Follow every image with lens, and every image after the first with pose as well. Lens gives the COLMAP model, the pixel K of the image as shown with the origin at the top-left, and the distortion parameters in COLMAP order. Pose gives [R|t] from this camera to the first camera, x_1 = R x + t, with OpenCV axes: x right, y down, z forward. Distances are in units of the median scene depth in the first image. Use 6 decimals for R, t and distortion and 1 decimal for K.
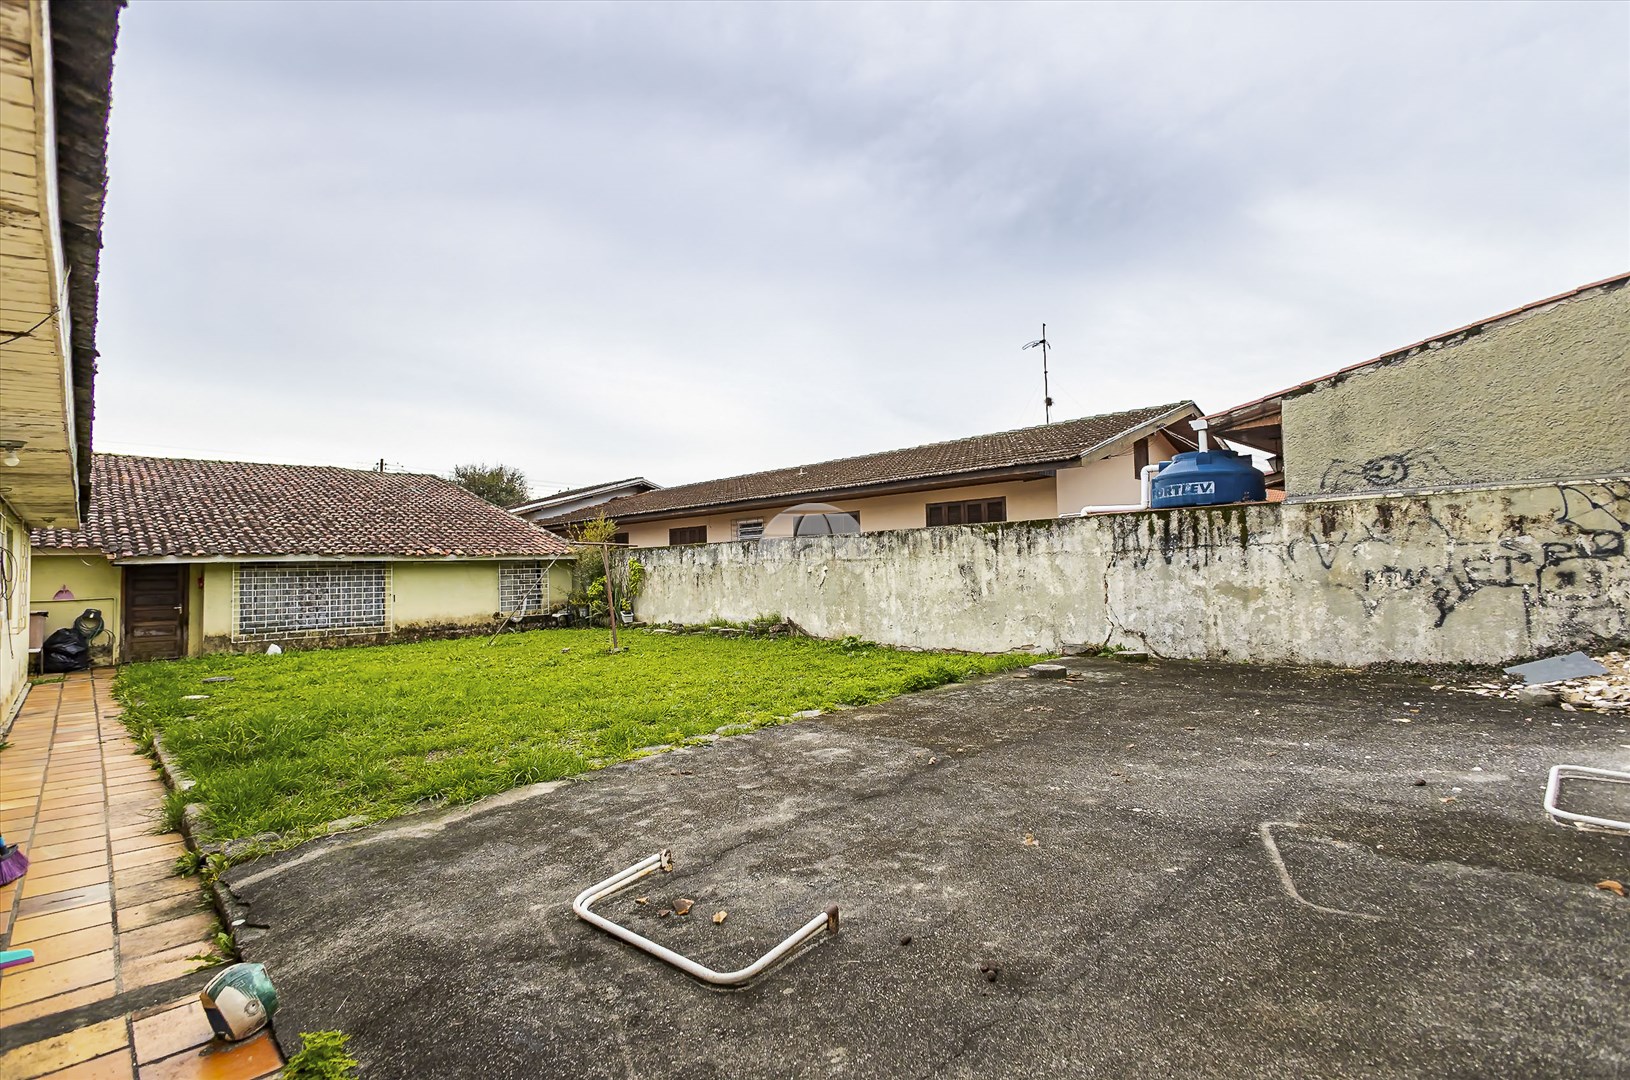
lens RADIAL K [[741.9, 0, 815.0], [0, 741.9, 540.0], [0, 0, 1]] dist [0.006314, -0.001949]
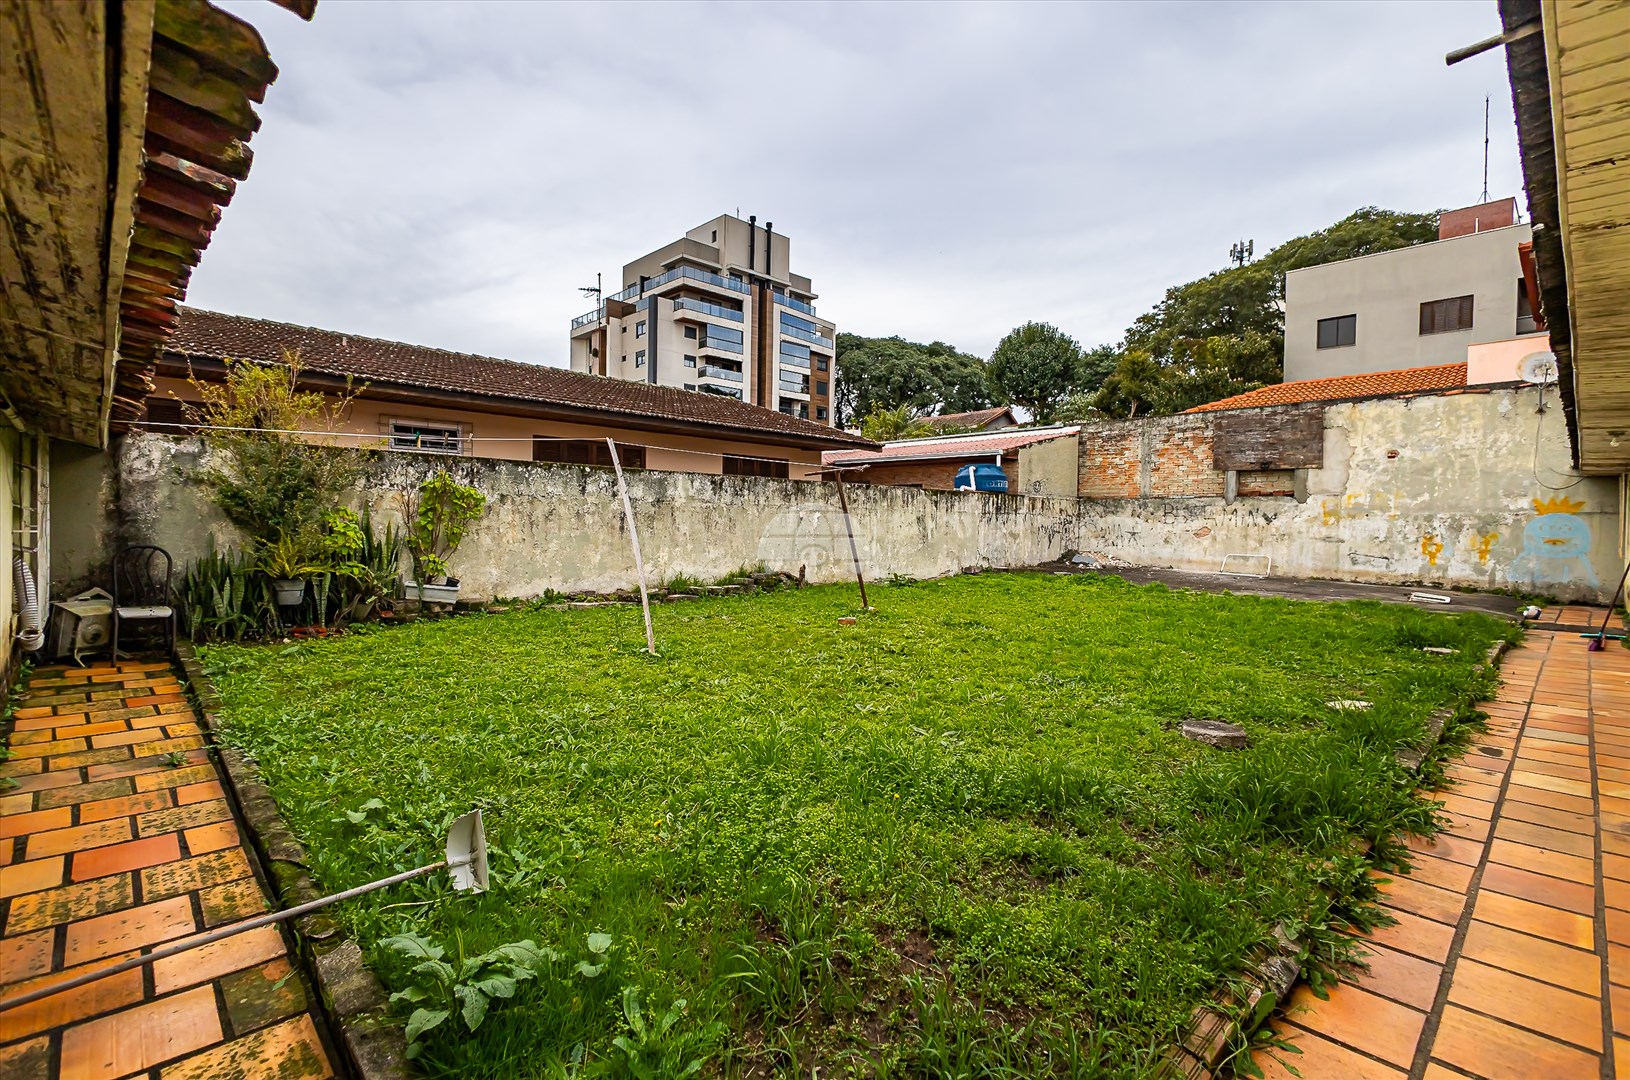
lens RADIAL K [[741.9, 0, 815.0], [0, 741.9, 540.0], [0, 0, 1]] dist [0.006314, -0.001949]
pose [[0.006024, 0.001513, 0.999981, -1.031865], [-0.054024, 0.998539, -0.001185, 0.077232], [-0.998521, -0.054015, 0.006097, 1.035523]]
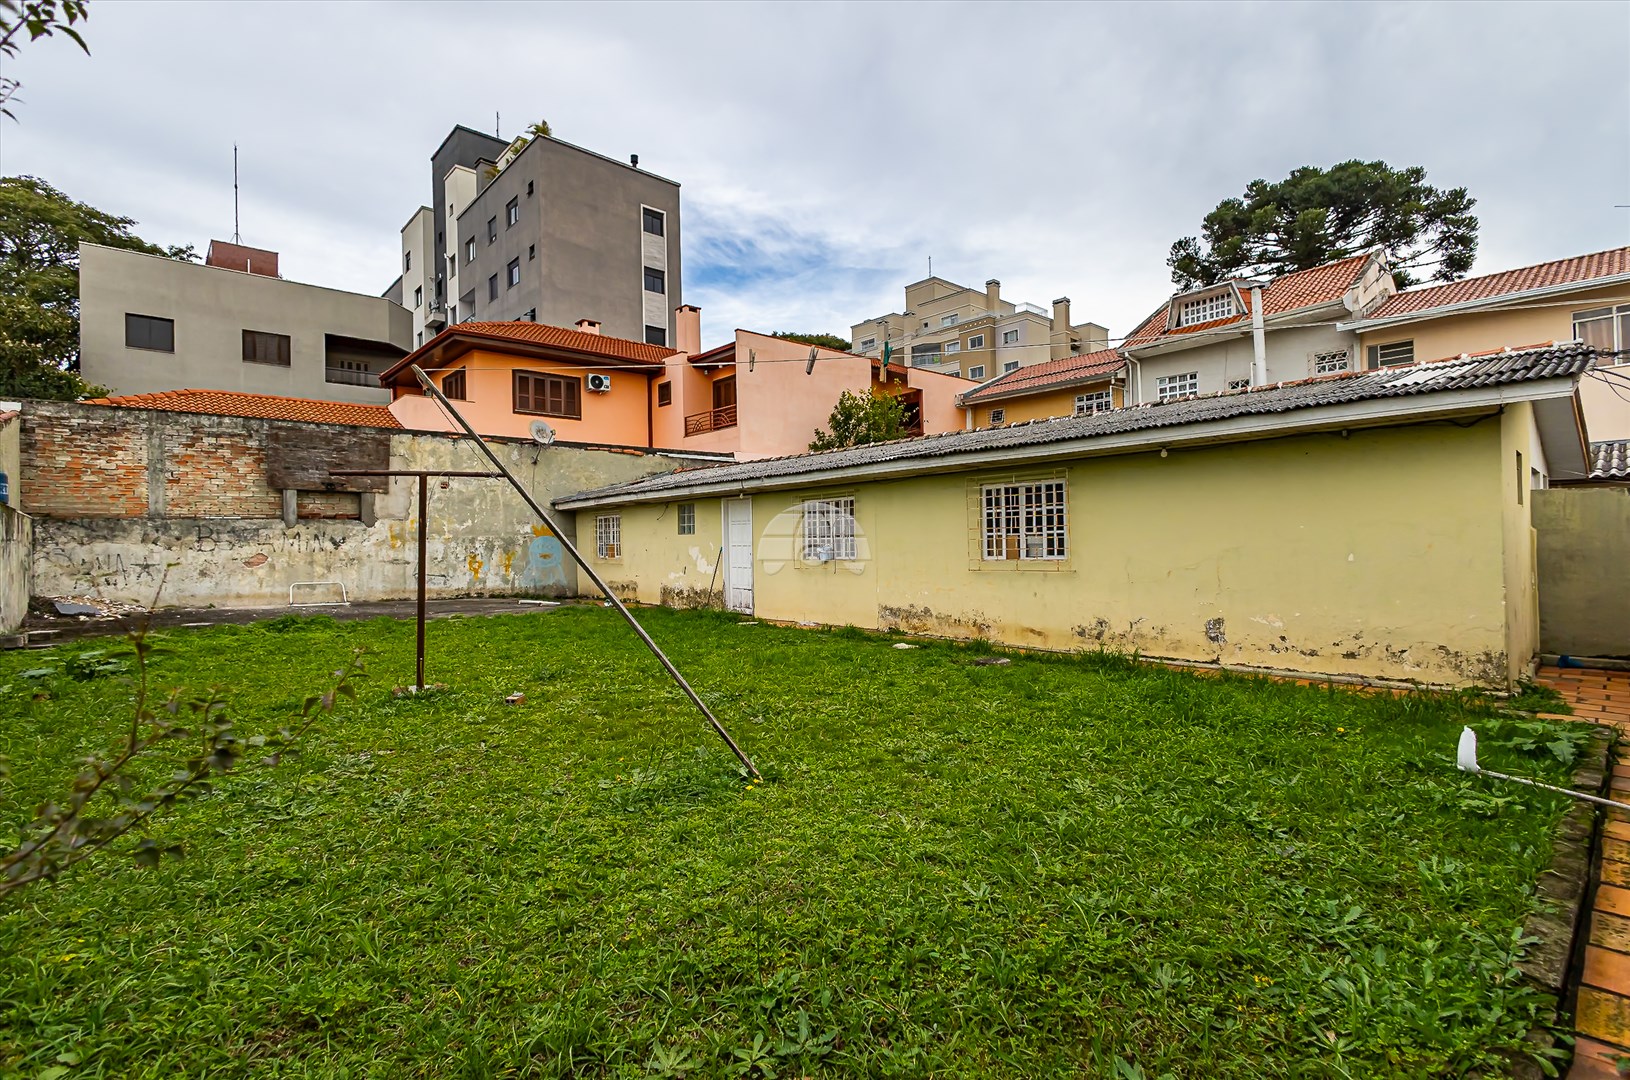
lens RADIAL K [[741.9, 0, 815.0], [0, 741.9, 540.0], [0, 0, 1]] dist [0.006314, -0.001949]
pose [[-0.998693, 0.041054, 0.030440, -0.545555], [0.039664, 0.998202, -0.044944, 0.077915], [-0.032230, -0.043678, -0.998526, 1.474316]]
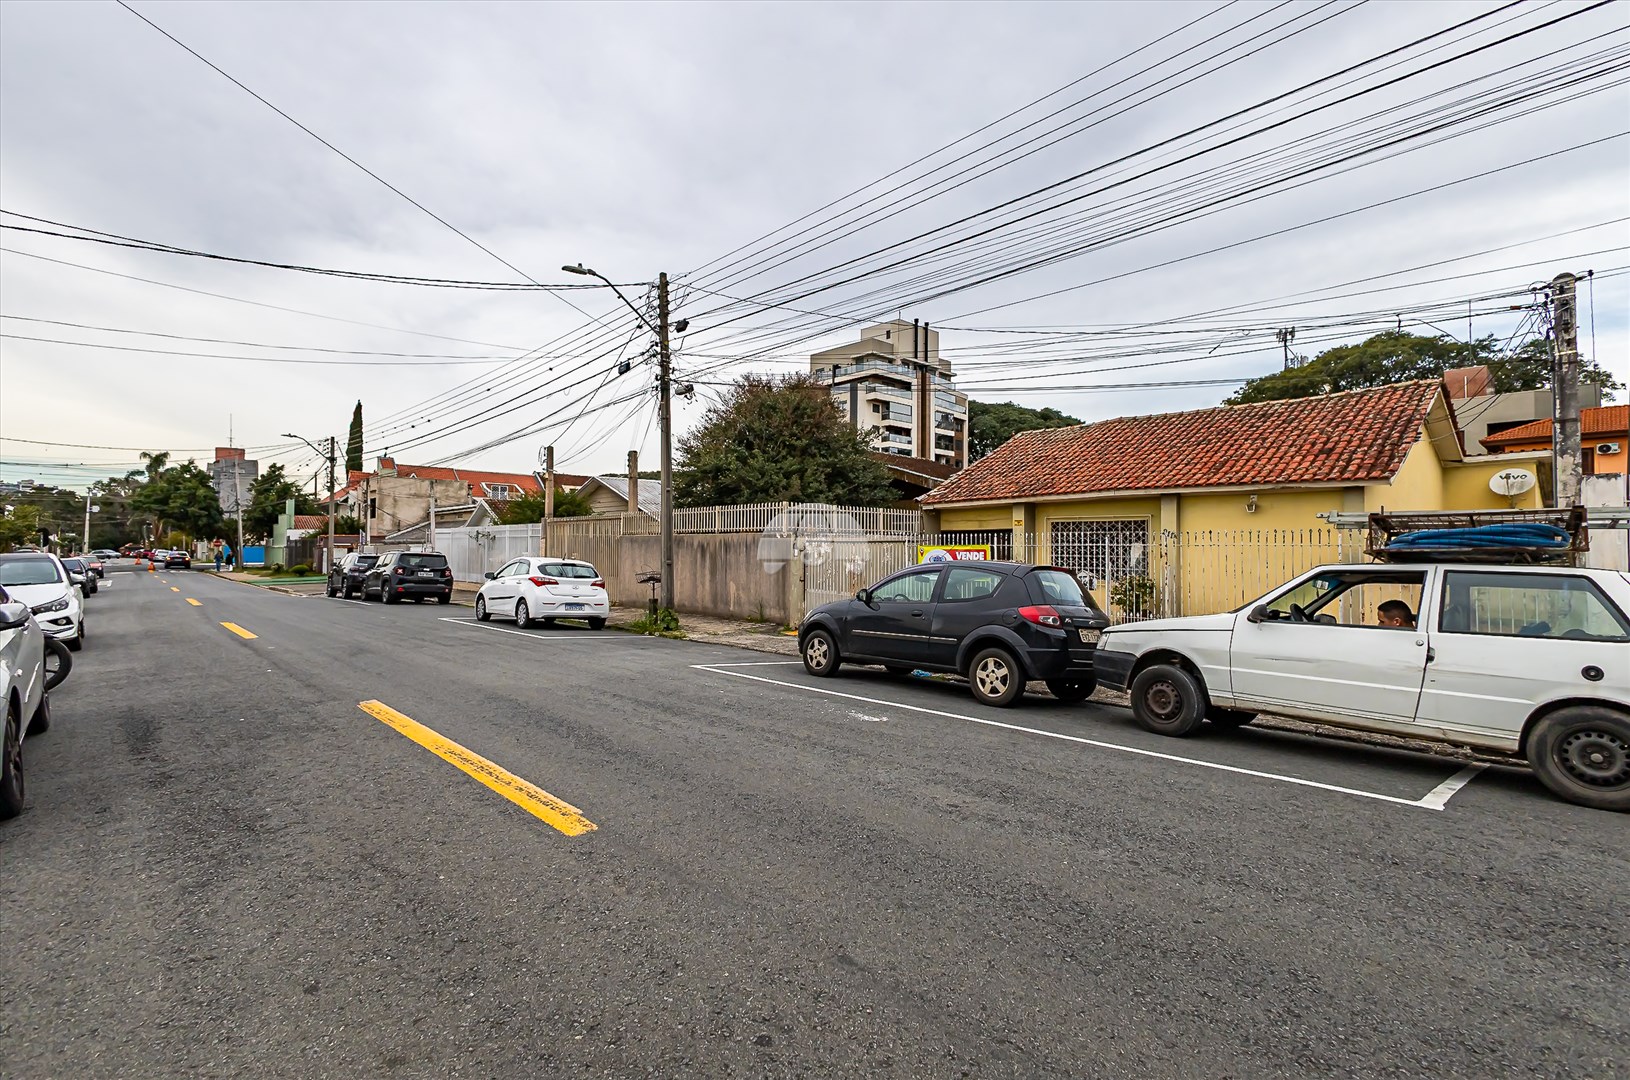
lens RADIAL K [[741.9, 0, 815.0], [0, 741.9, 540.0], [0, 0, 1]] dist [0.006314, -0.001949]
pose [[0.015873, 0.035123, 0.999257, -3.069107], [-0.046992, 0.998305, -0.034343, 0.168835], [-0.998769, -0.046412, 0.017497, 2.708256]]
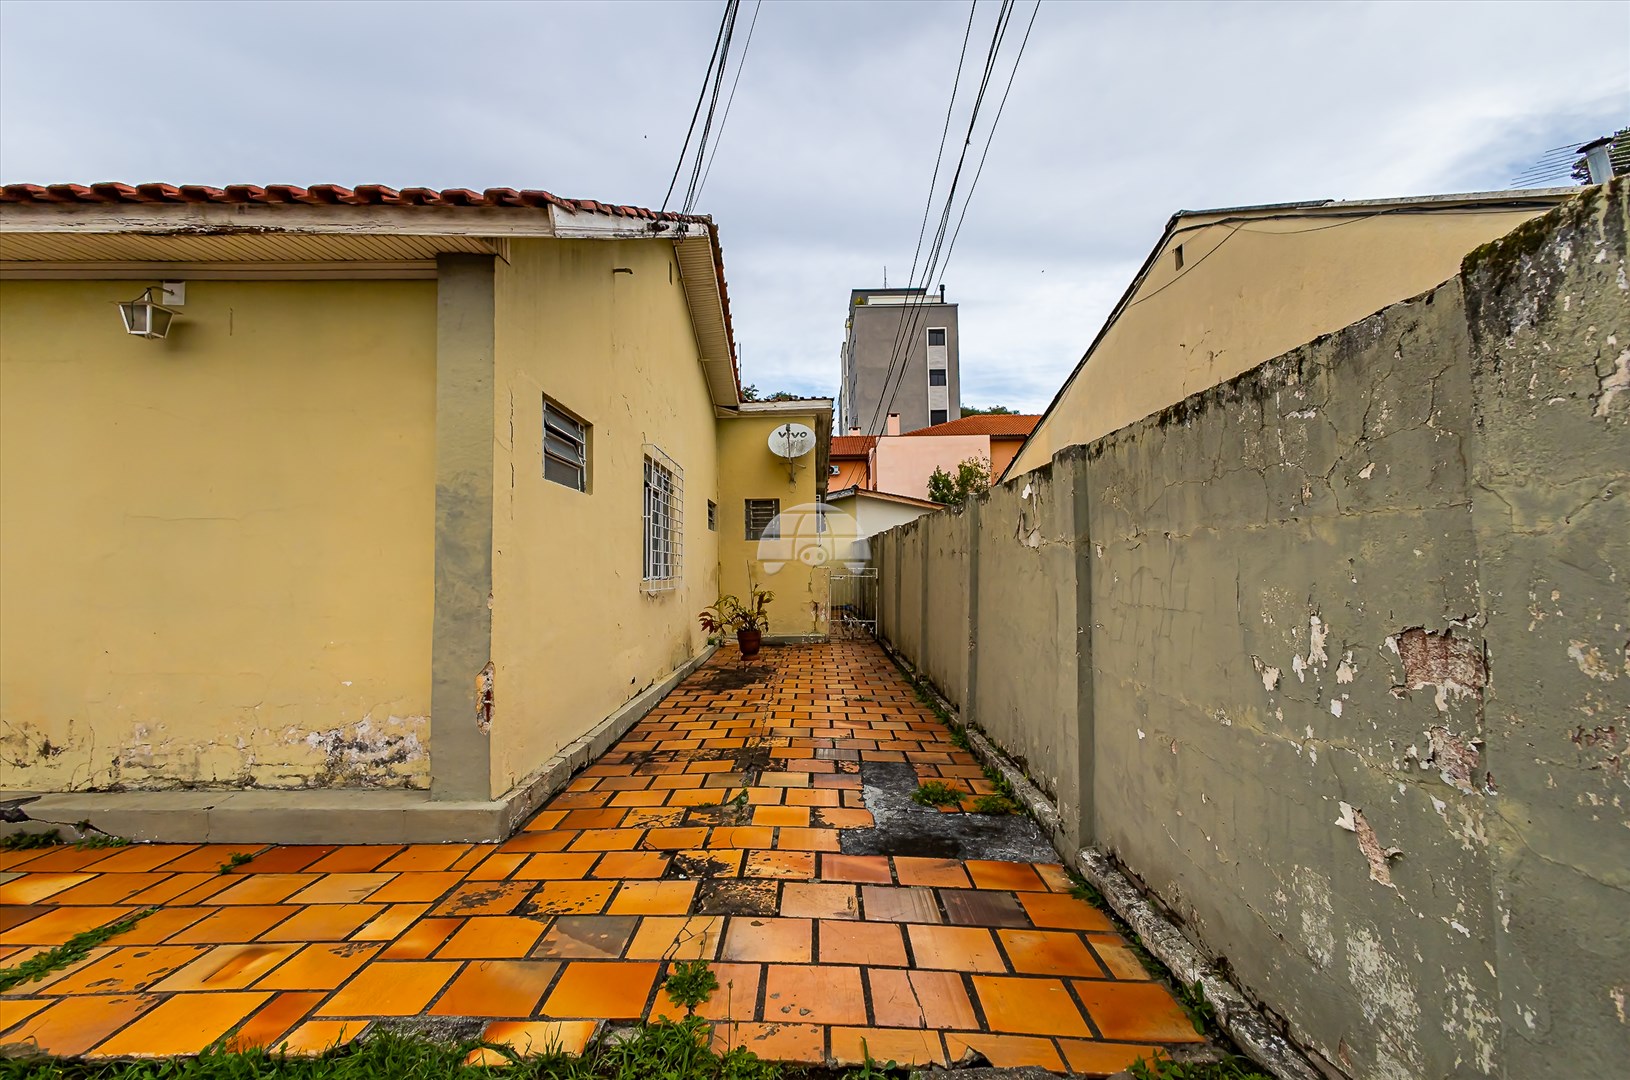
lens RADIAL K [[741.9, 0, 815.0], [0, 741.9, 540.0], [0, 0, 1]] dist [0.006314, -0.001949]
pose [[-0.719802, 0.059413, 0.691632, -2.304852], [0.001412, 0.996454, -0.084128, 0.164048], [-0.694178, -0.059579, -0.717334, 2.070117]]
